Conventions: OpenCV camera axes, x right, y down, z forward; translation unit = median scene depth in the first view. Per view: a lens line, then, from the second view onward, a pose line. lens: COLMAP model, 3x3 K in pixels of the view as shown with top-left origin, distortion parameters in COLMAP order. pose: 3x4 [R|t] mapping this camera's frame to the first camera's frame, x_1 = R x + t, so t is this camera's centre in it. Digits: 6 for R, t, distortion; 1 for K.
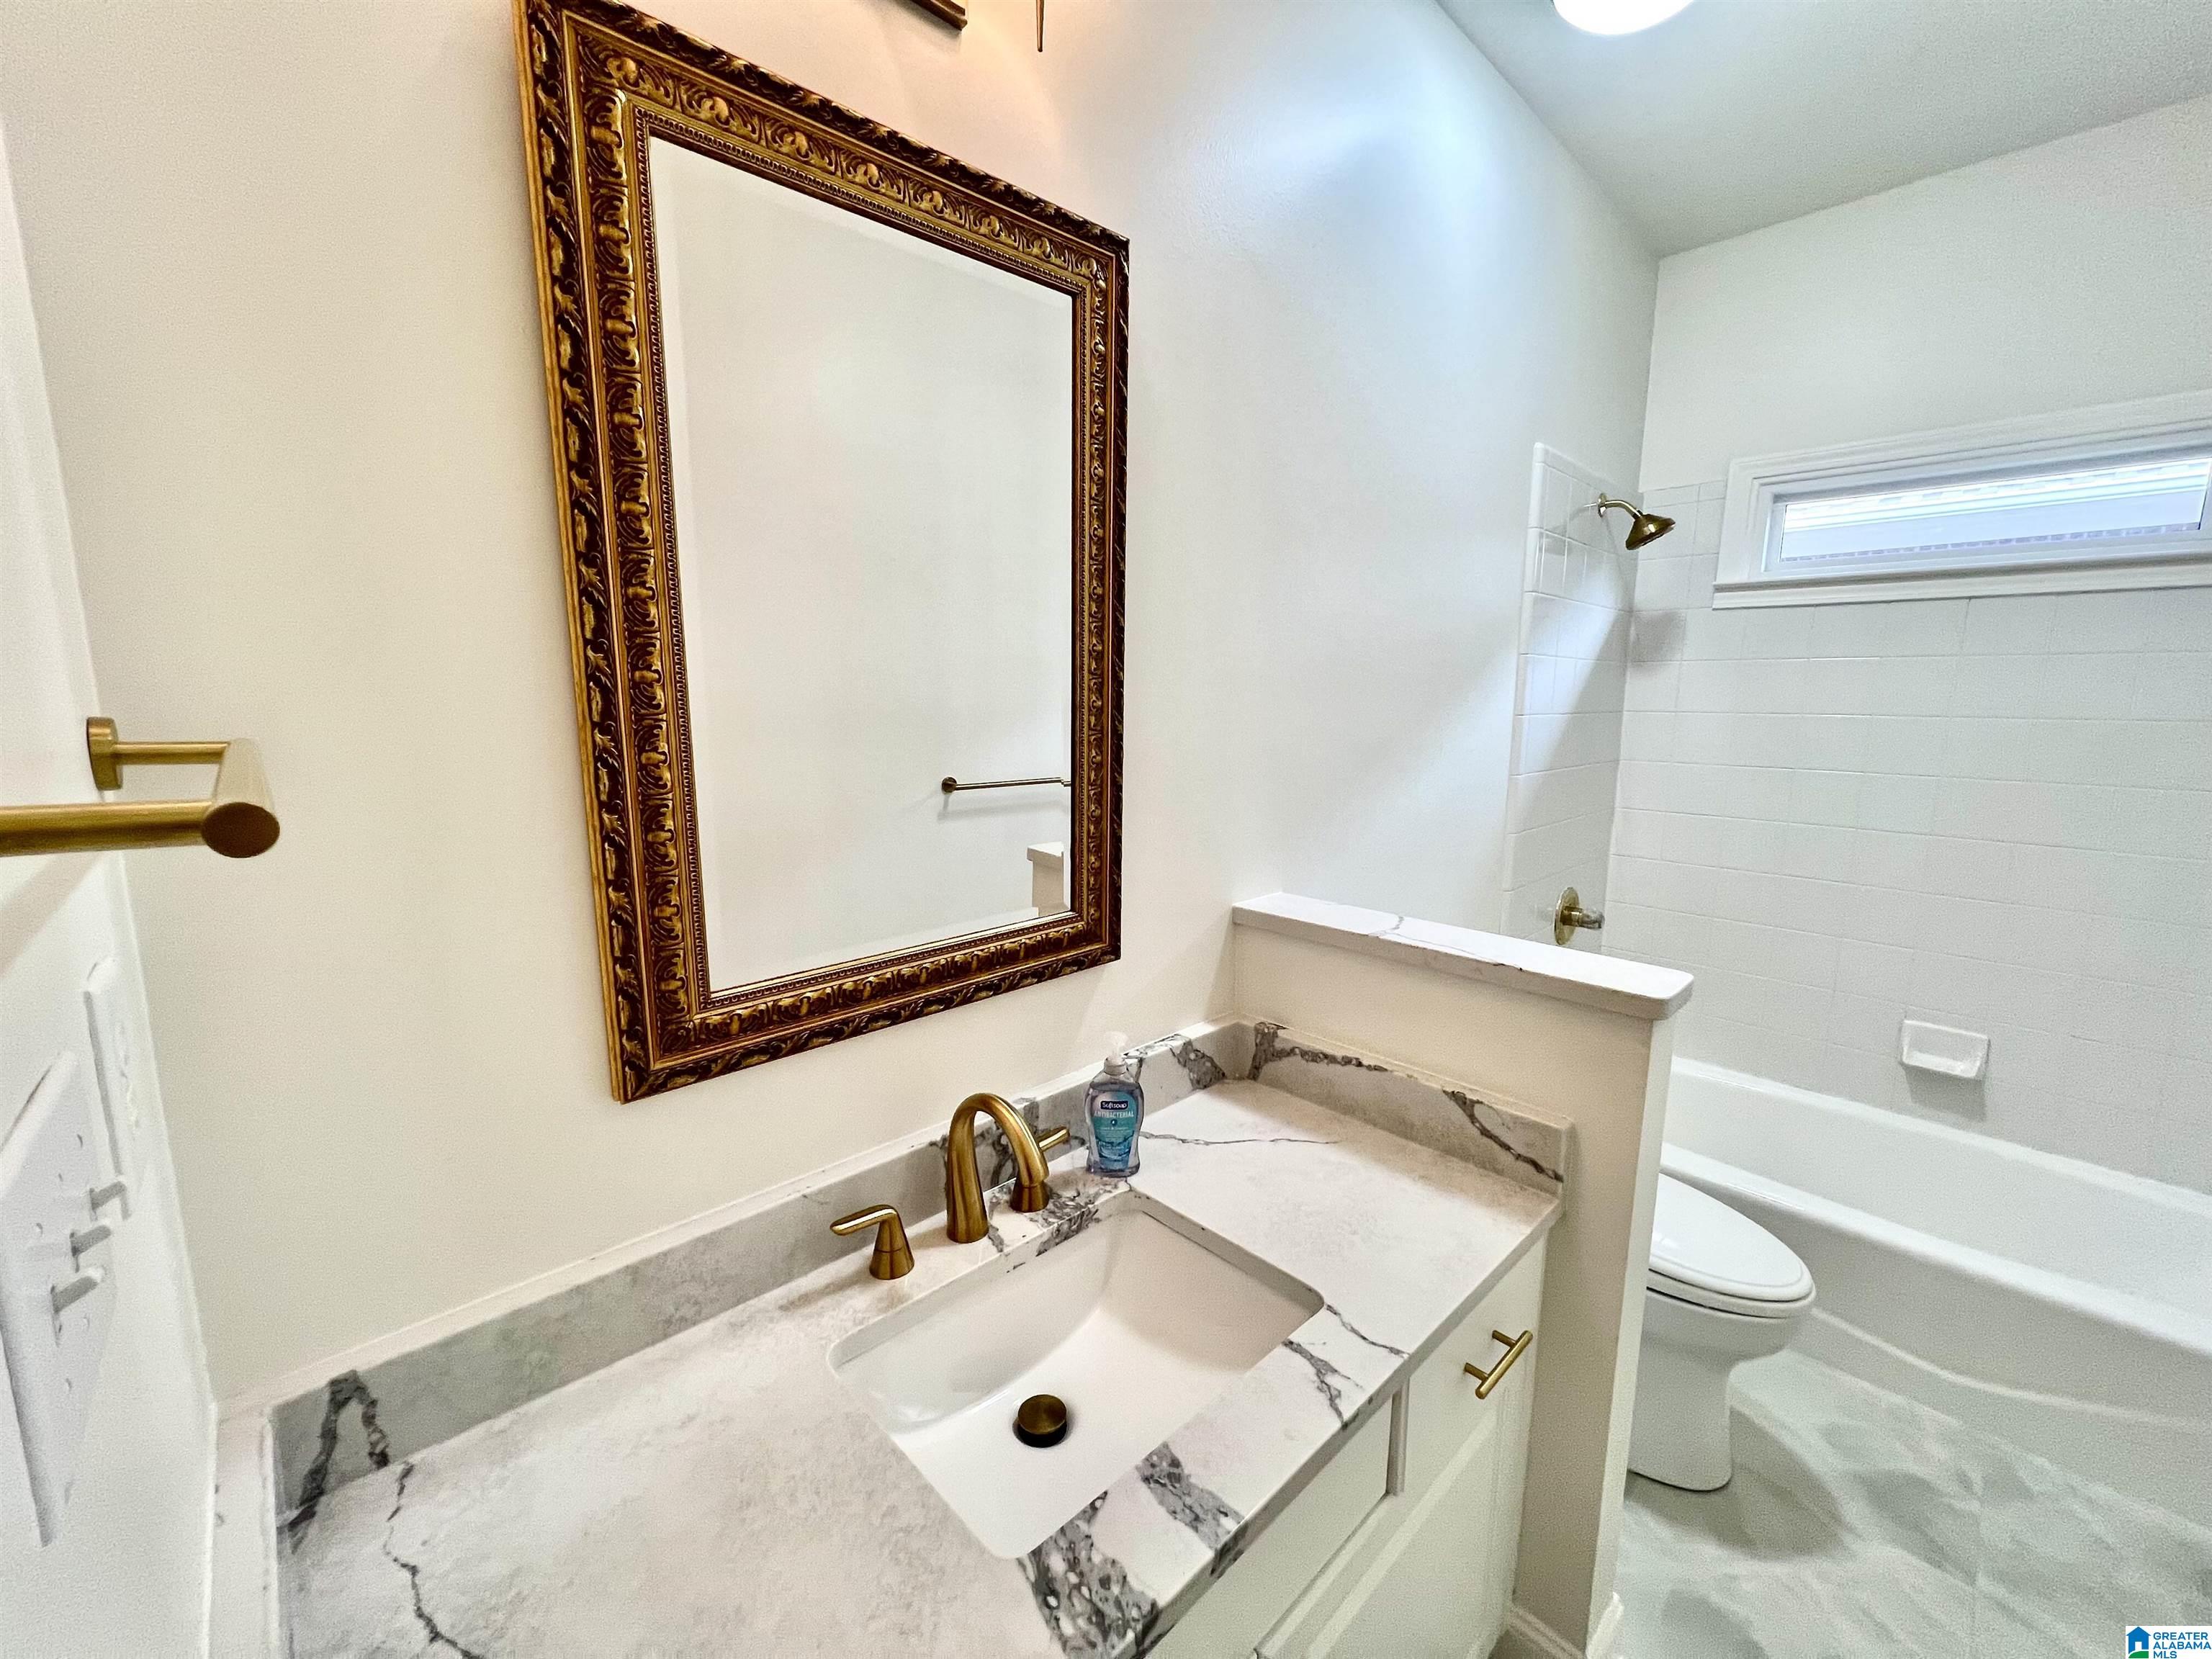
lens RADIAL K [[889.7, 0, 1108.0], [0, 889.7, 830.2], [0, 0, 1]] dist [-0.002244, 0.000123]
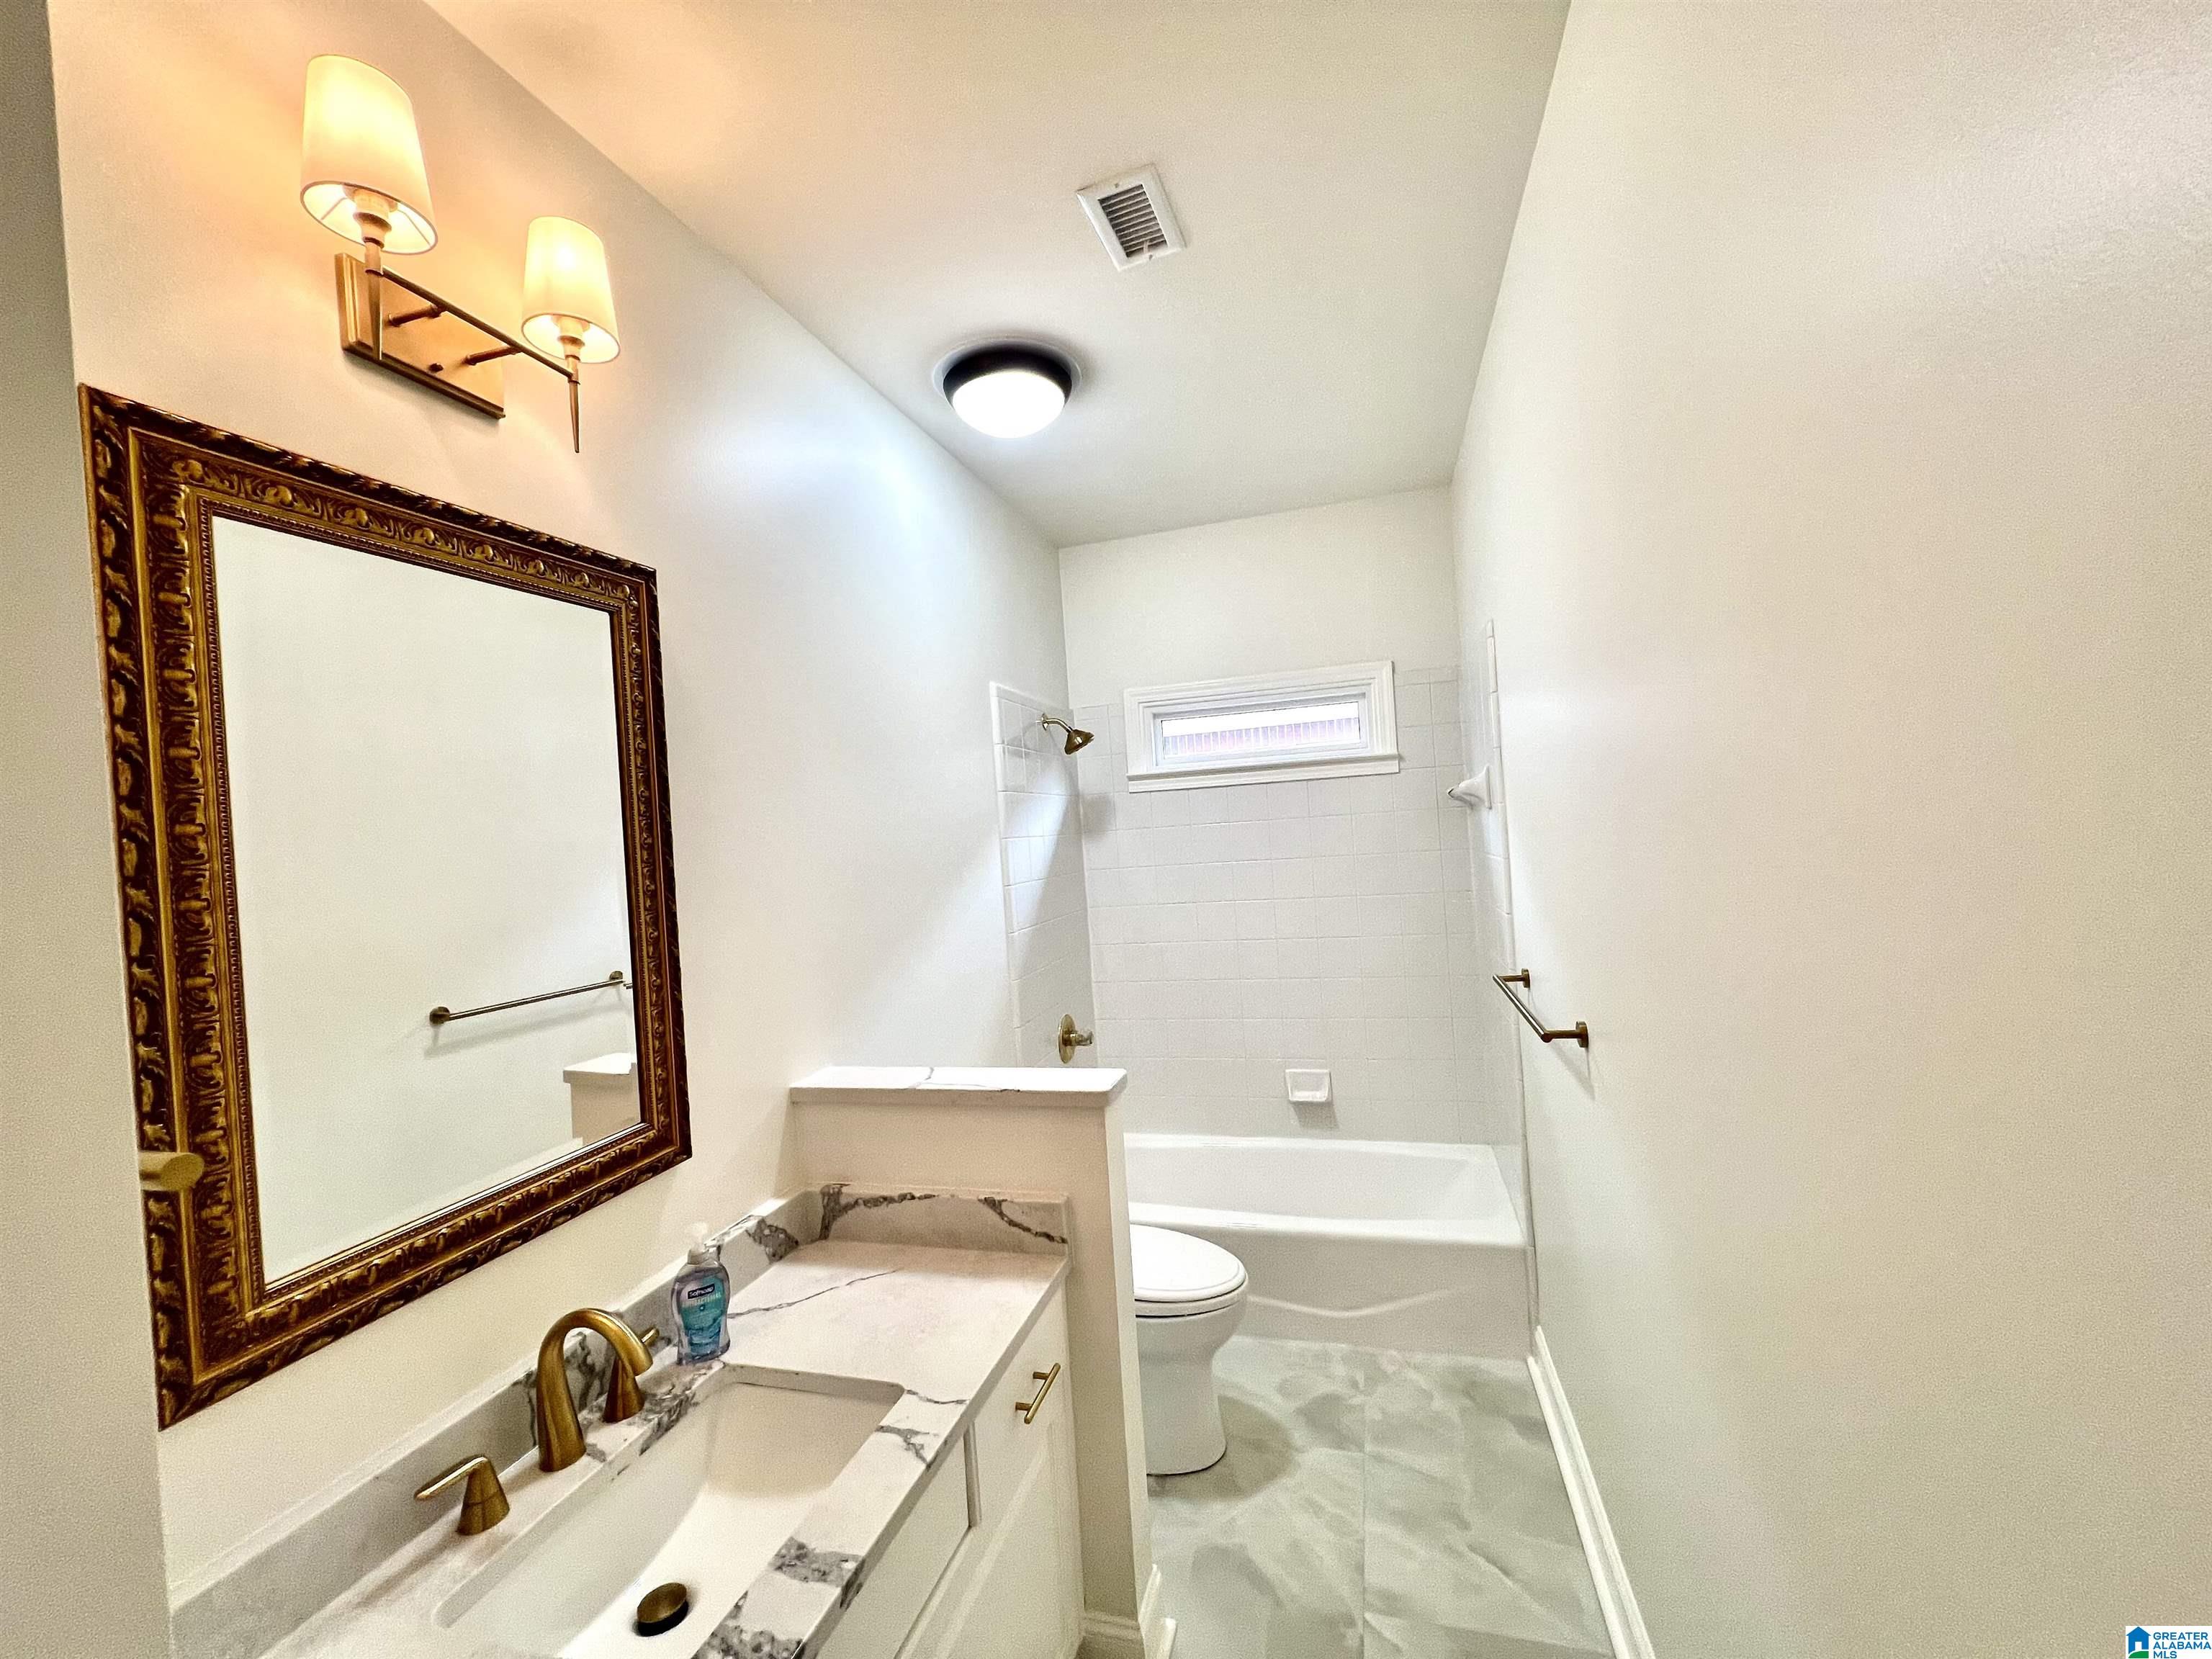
lens RADIAL K [[887.3, 0, 1112.1], [0, 887.3, 832.7], [0, 0, 1]] dist [-0.000717, 0.000205]
pose [[0.861828, -0.064458, 0.503089, -0.075761], [0.149091, 0.980266, -0.129808, -0.035530], [-0.484794, 0.186878, 0.854431, -0.325378]]
